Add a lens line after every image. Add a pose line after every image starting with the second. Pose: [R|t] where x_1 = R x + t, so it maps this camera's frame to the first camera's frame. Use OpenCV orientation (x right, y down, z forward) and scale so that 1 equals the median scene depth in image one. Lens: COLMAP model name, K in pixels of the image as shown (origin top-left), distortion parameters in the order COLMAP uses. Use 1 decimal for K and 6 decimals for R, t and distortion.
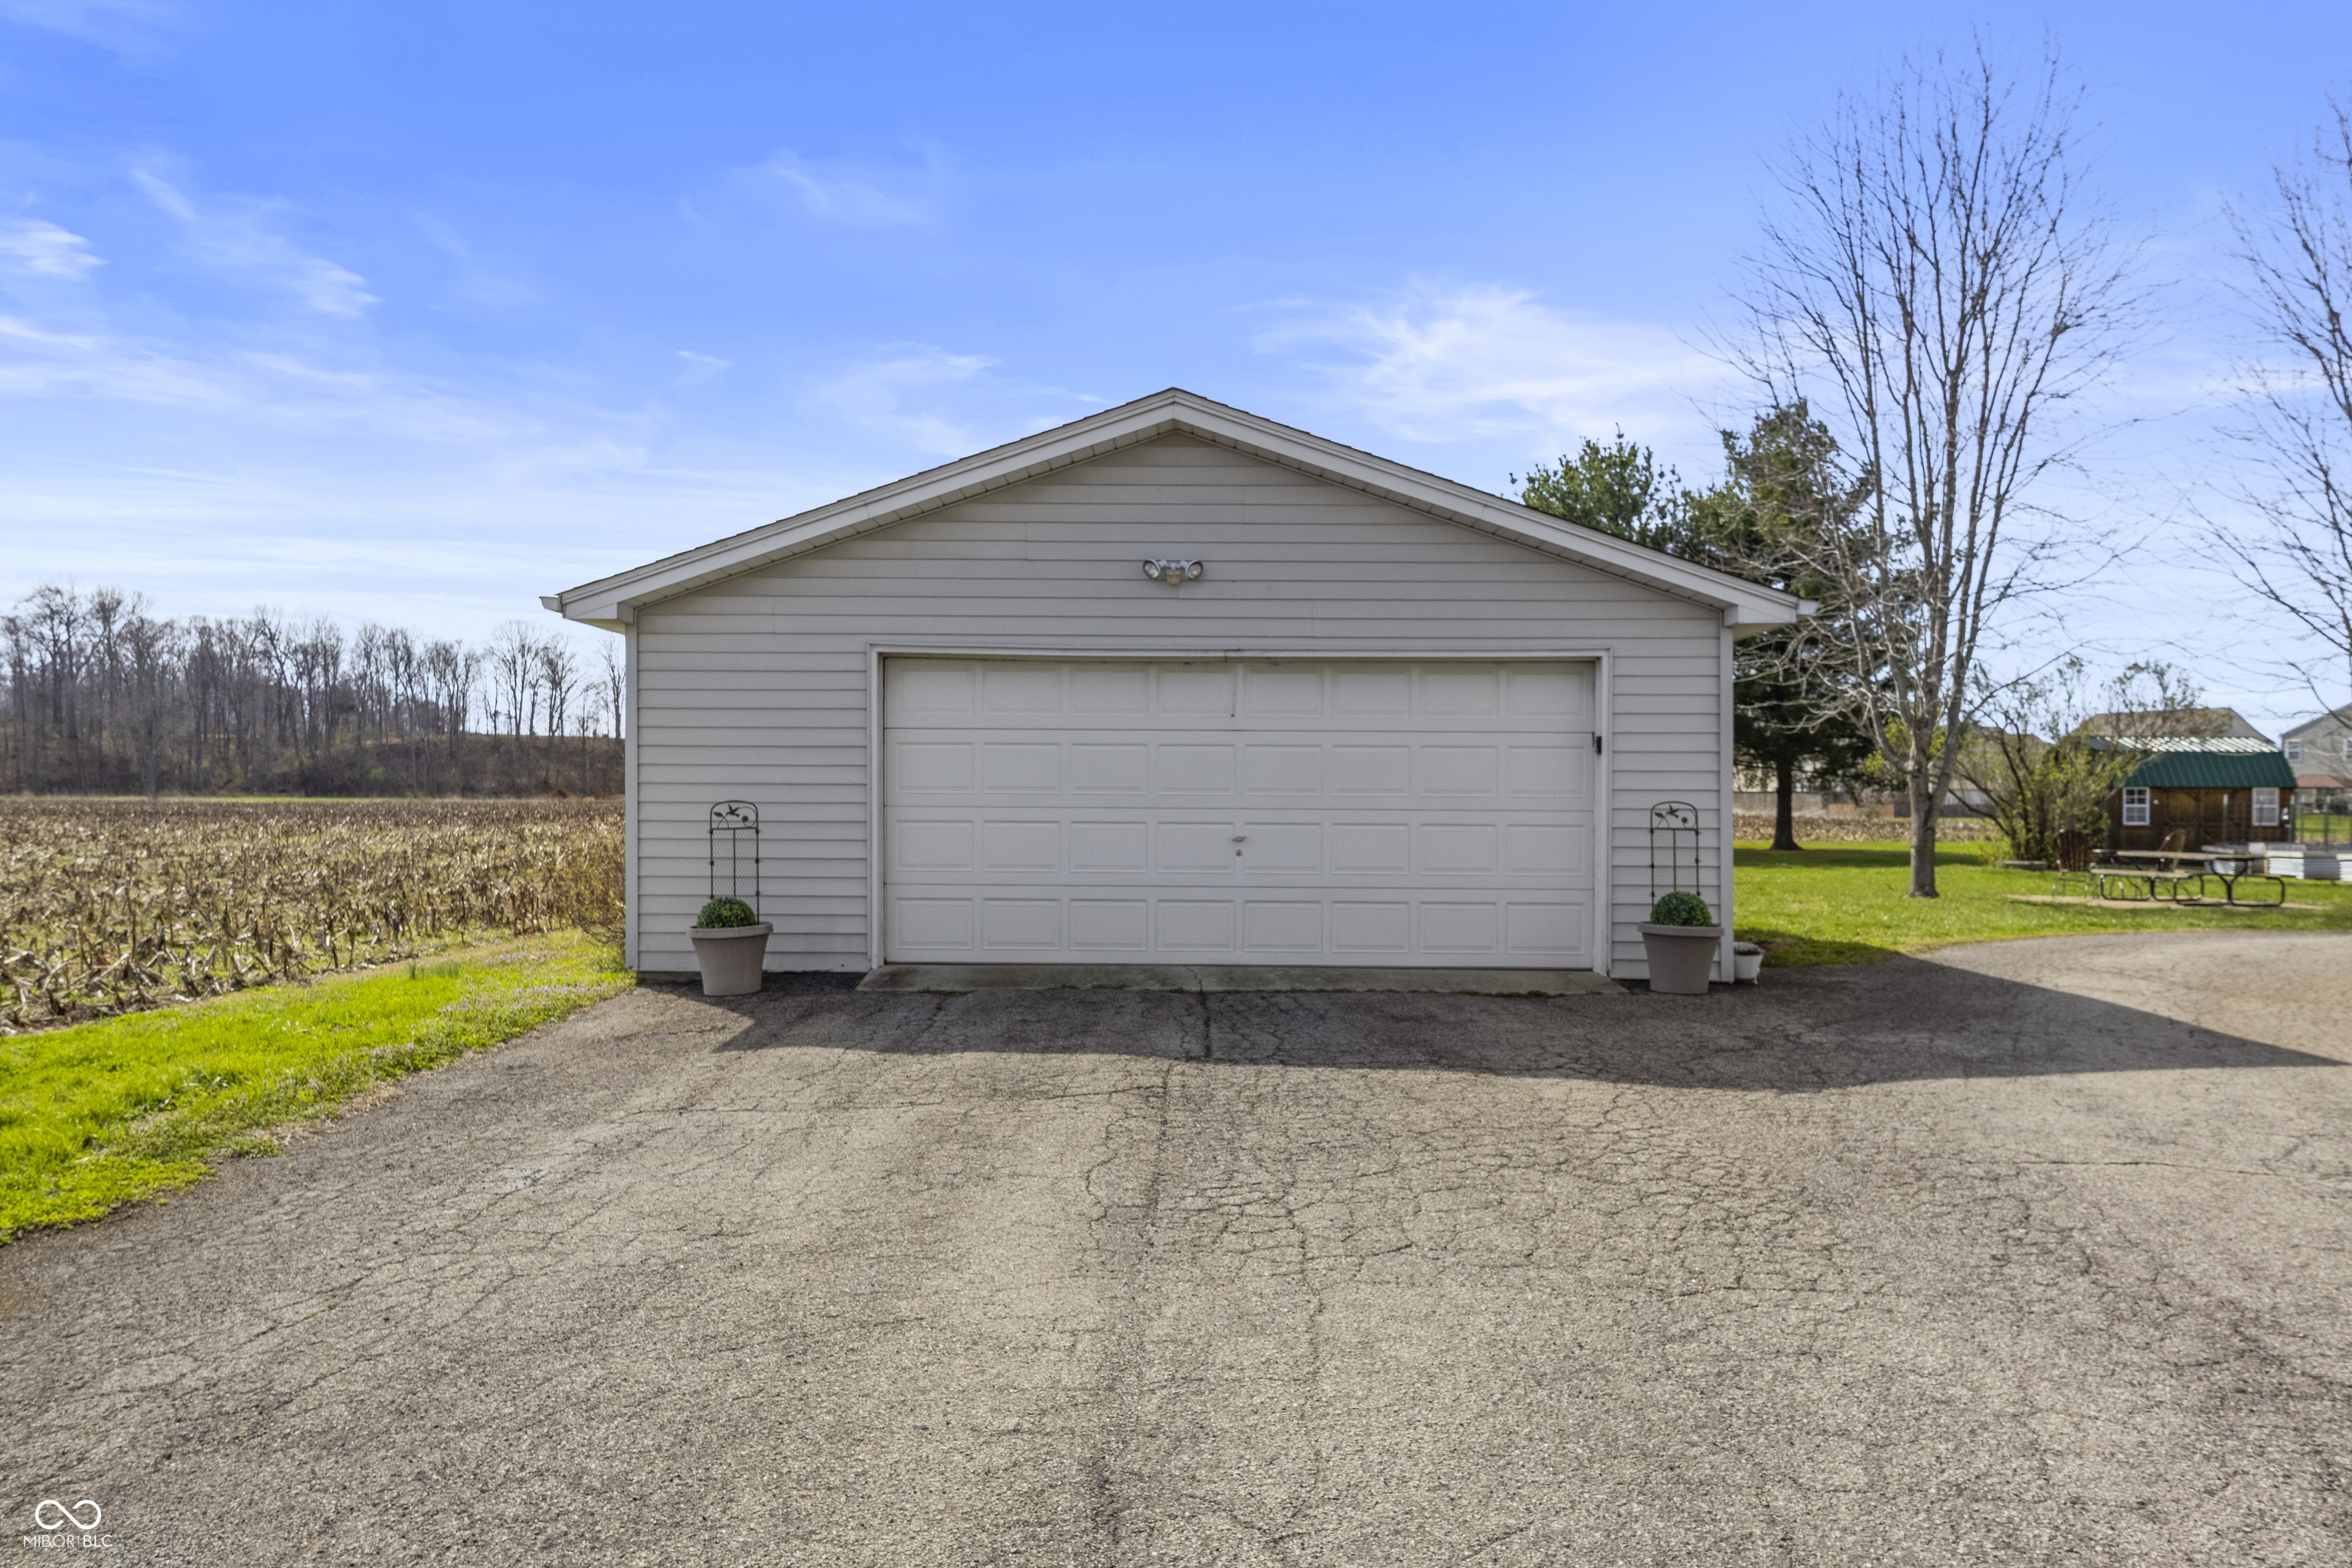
lens RADIAL K [[1540.3, 0, 1176.0], [0, 1540.3, 784.0], [0, 0, 1]] dist [-0.004467, -0.000946]
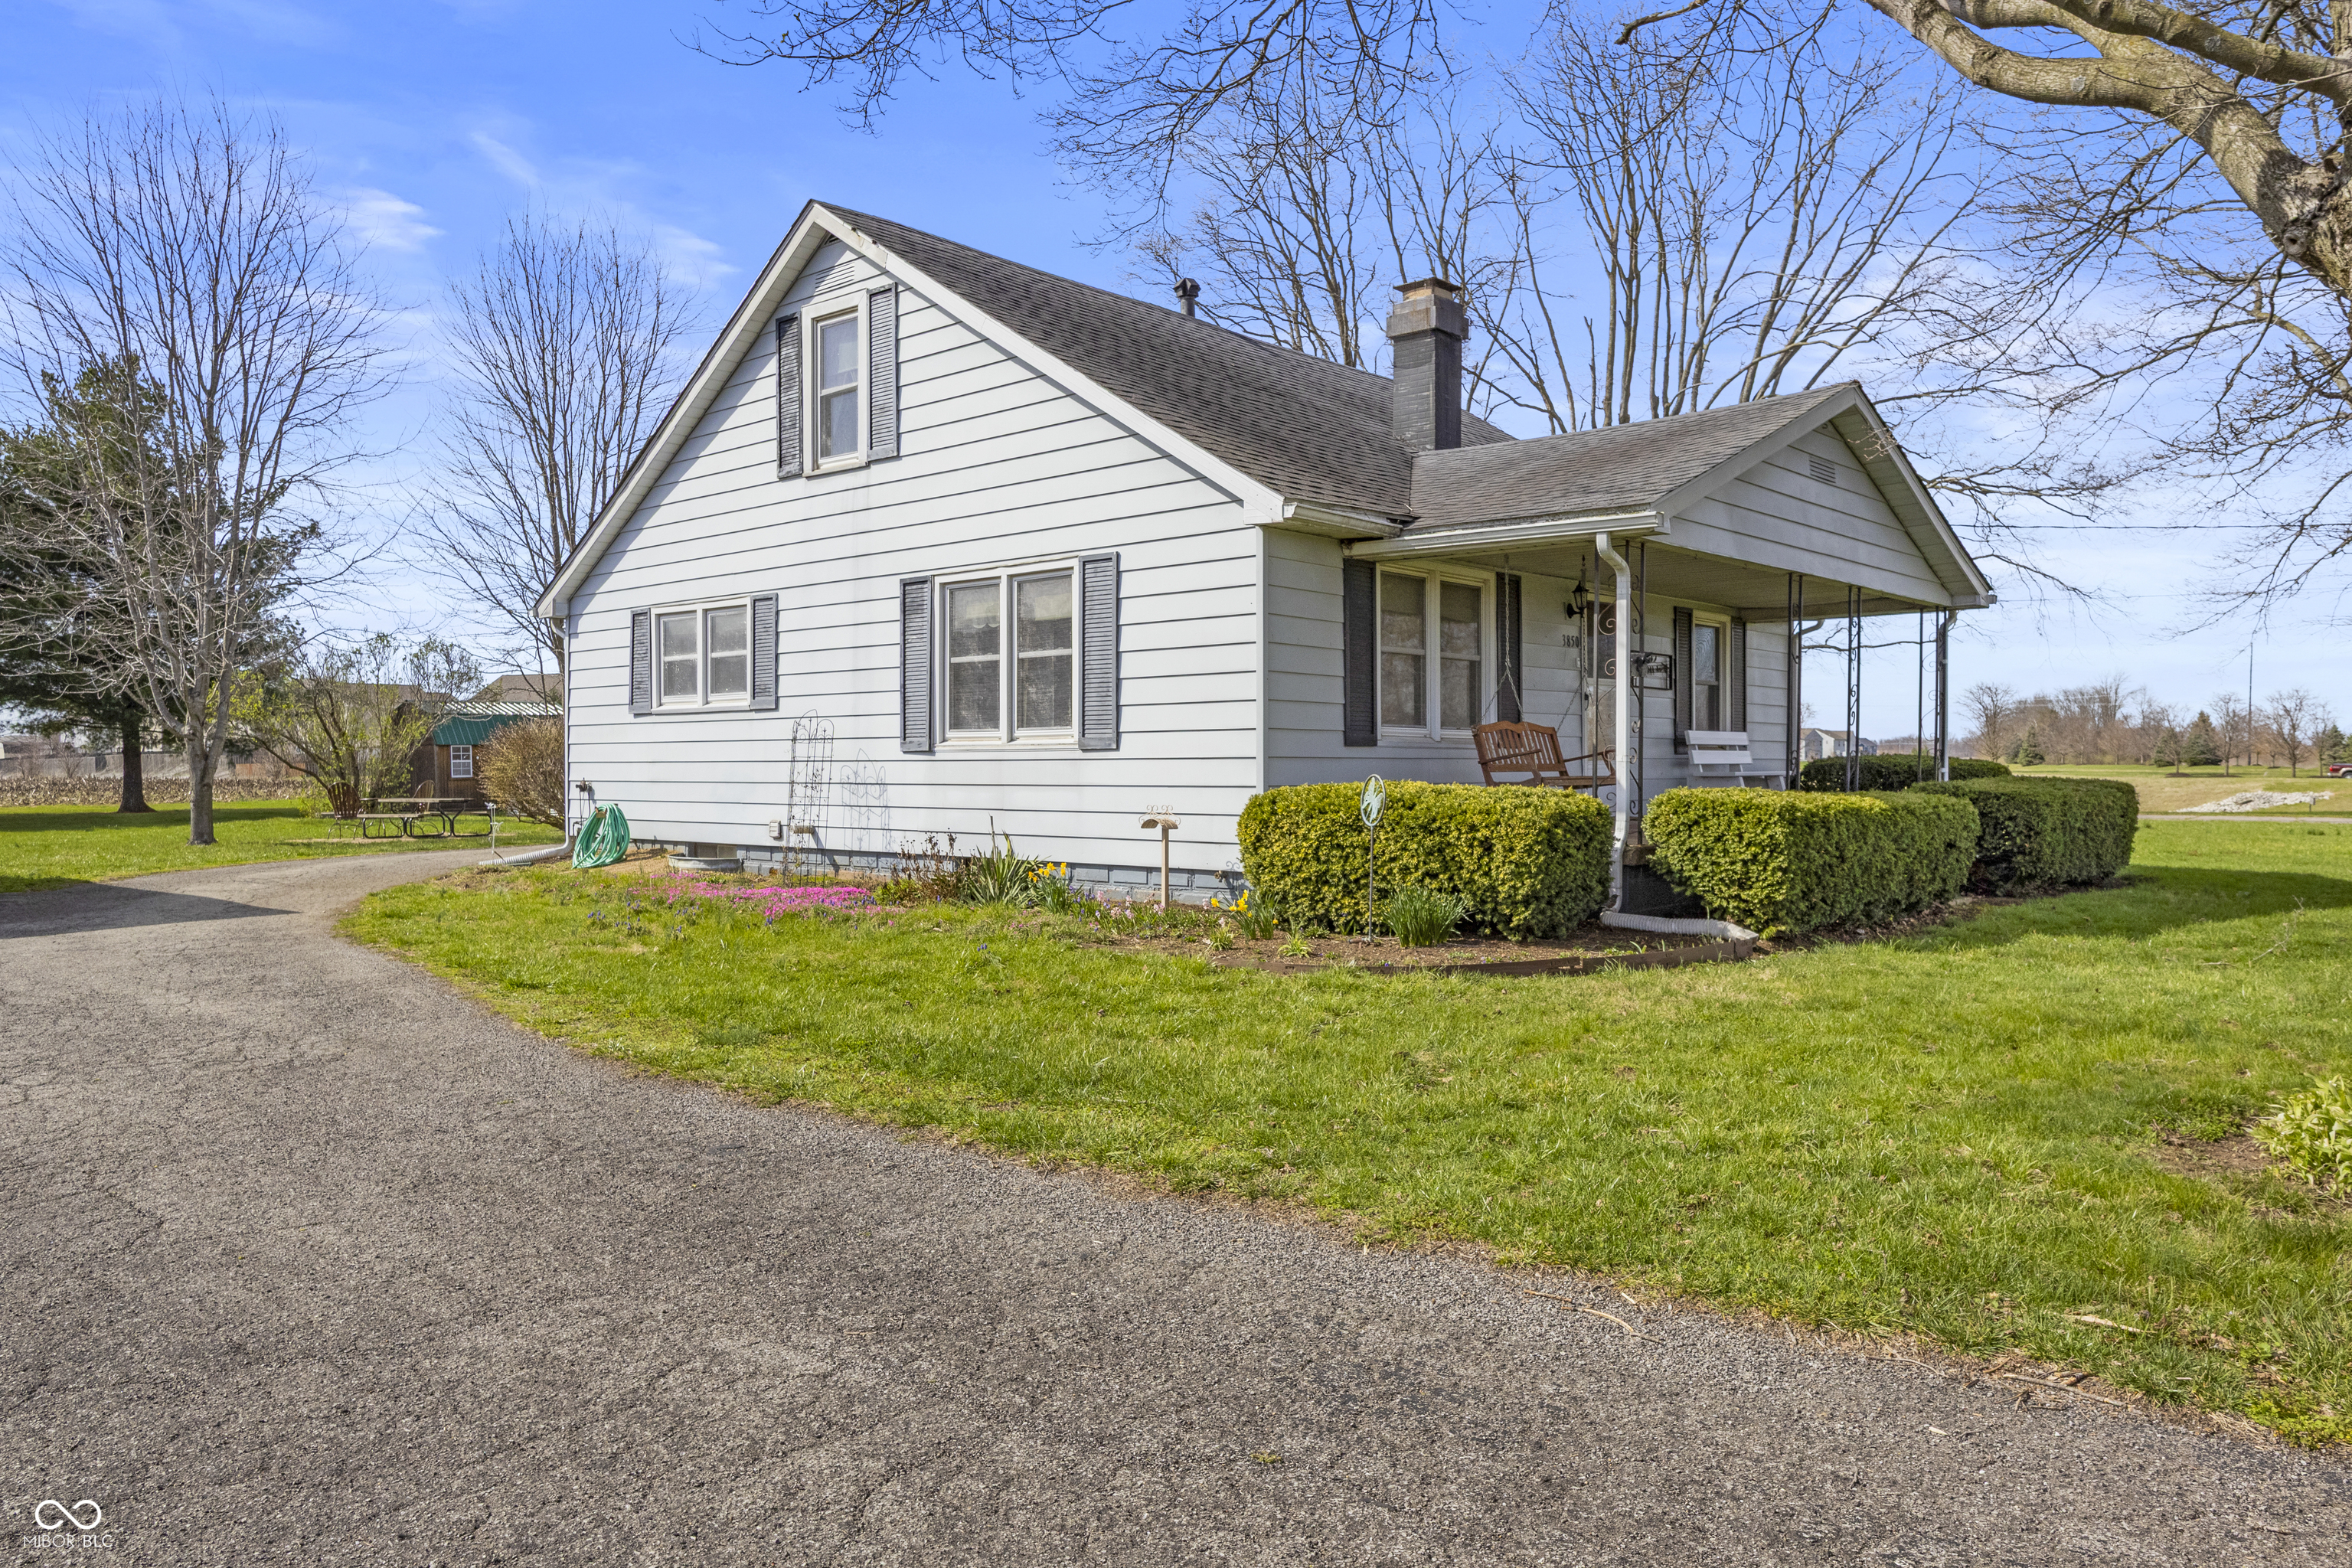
lens RADIAL K [[1591.7, 0, 1176.0], [0, 1591.7, 784.0], [0, 0, 1]] dist [-0.002874, -0.002689]
pose [[0.603290, -0.030673, 0.796932, -0.008410], [0.008999, 0.999458, 0.031656, -0.001682], [-0.797471, -0.011926, 0.603239, -0.157836]]
